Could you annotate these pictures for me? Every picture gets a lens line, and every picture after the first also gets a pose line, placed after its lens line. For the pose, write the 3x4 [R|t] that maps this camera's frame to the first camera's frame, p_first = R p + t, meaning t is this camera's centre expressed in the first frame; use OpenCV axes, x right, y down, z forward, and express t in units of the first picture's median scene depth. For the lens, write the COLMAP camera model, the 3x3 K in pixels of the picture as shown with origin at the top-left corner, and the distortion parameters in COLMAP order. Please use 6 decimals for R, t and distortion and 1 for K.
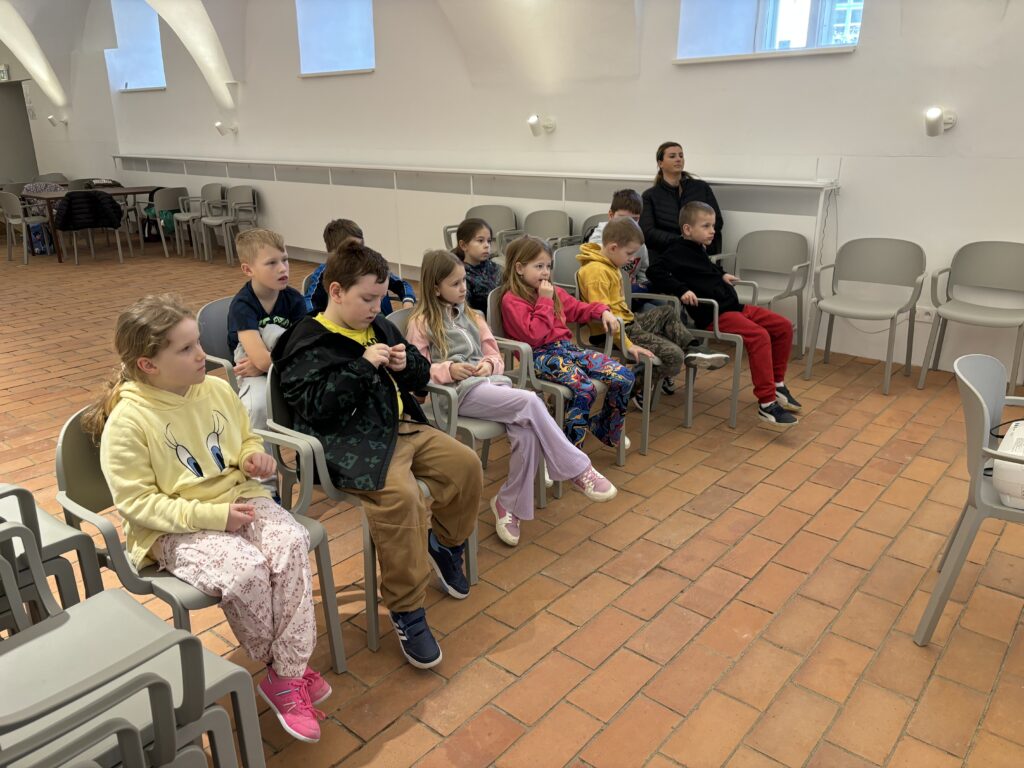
lens RADIAL K [[770.8, 0, 512.0], [0, 770.8, 384.0], [0, 0, 1]] dist [0.025778, -0.005983]
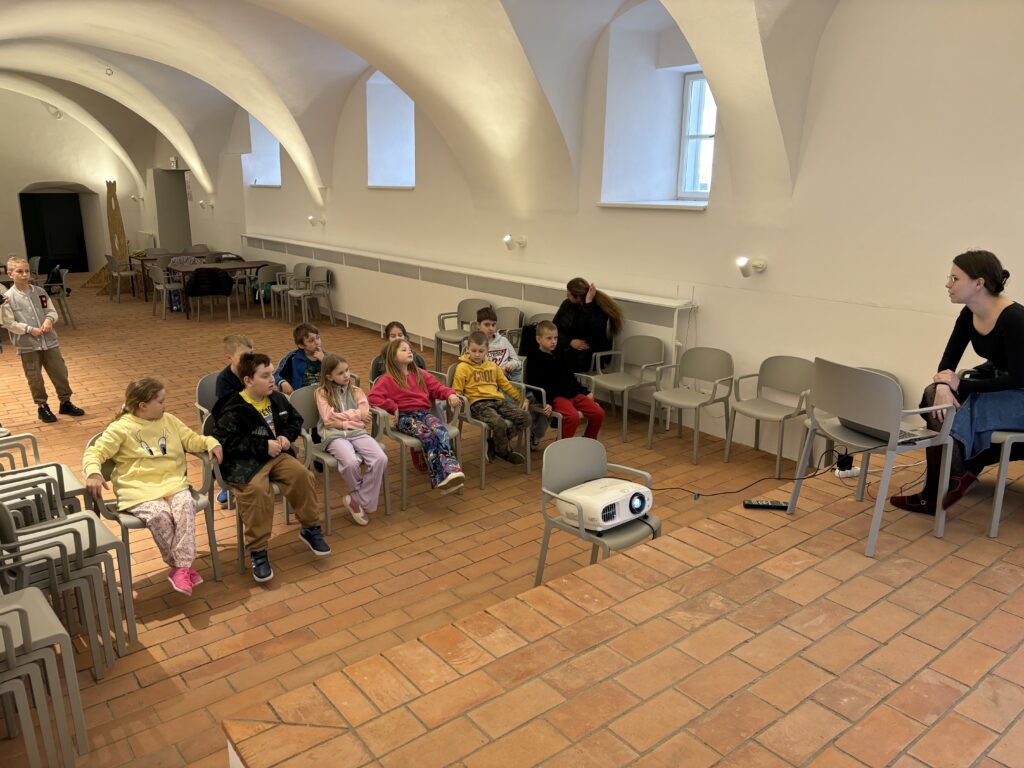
lens RADIAL K [[770.8, 0, 512.0], [0, 770.8, 384.0], [0, 0, 1]] dist [0.025778, -0.005983]
pose [[0.983364, 0.062834, -0.170433, 0.205146], [-0.073246, 0.995768, -0.055500, -0.014330], [0.166225, 0.067061, 0.983805, -0.209726]]
